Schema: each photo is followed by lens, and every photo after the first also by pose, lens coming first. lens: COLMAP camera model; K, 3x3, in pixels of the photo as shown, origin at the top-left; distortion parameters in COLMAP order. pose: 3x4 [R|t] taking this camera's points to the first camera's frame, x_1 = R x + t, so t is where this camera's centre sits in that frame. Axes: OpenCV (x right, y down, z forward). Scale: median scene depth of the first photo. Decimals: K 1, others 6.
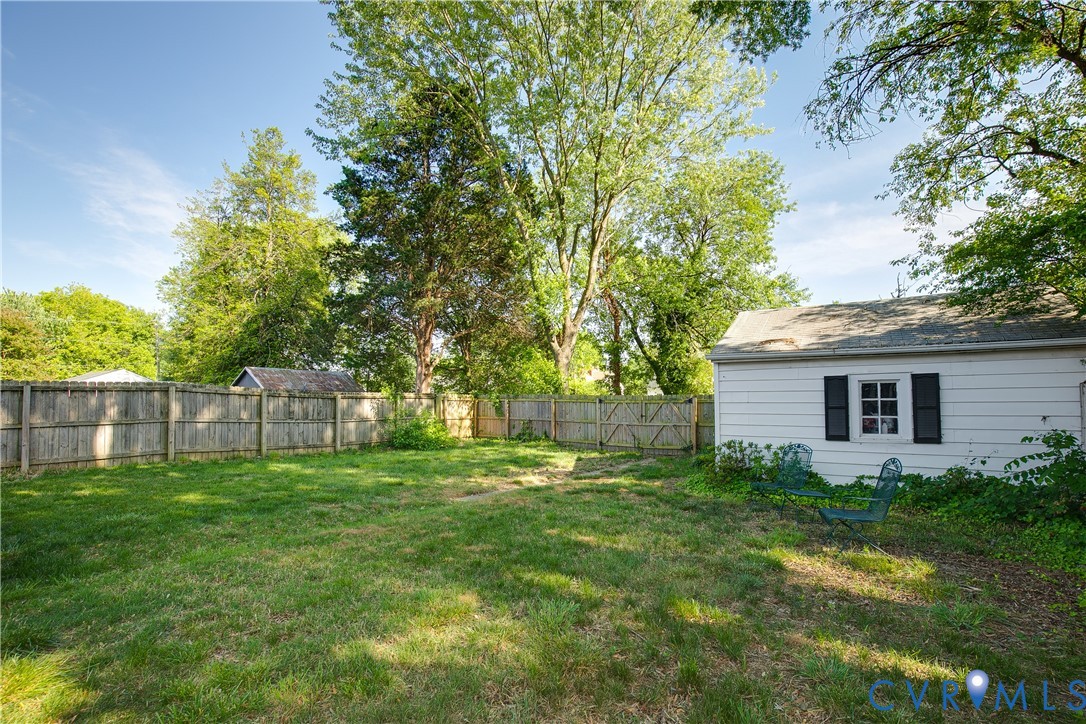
lens RADIAL K [[530.5, 0, 543.5], [0, 530.5, 410.0], [0, 0, 1]] dist [-0.026328, -0.000123]
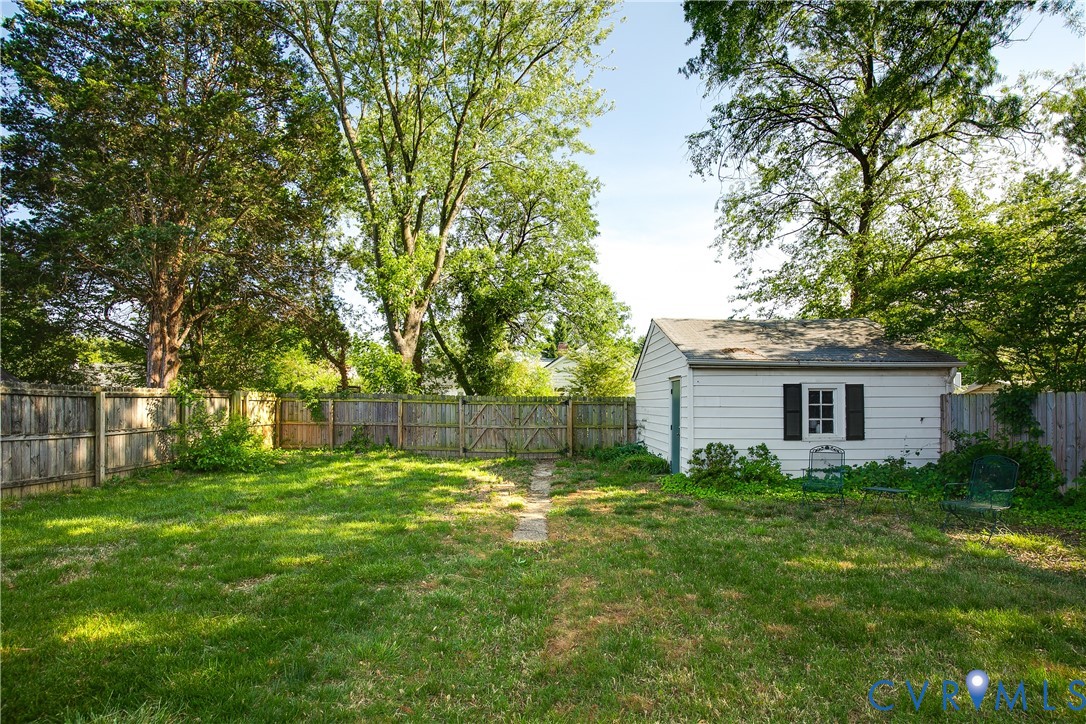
lens RADIAL K [[530.5, 0, 543.5], [0, 530.5, 410.0], [0, 0, 1]] dist [-0.026328, -0.000123]
pose [[0.813402, -0.005156, 0.581679, -0.344052], [0.002375, 0.999982, 0.005543, -0.009686], [-0.581697, -0.003127, 0.813399, 0.235729]]
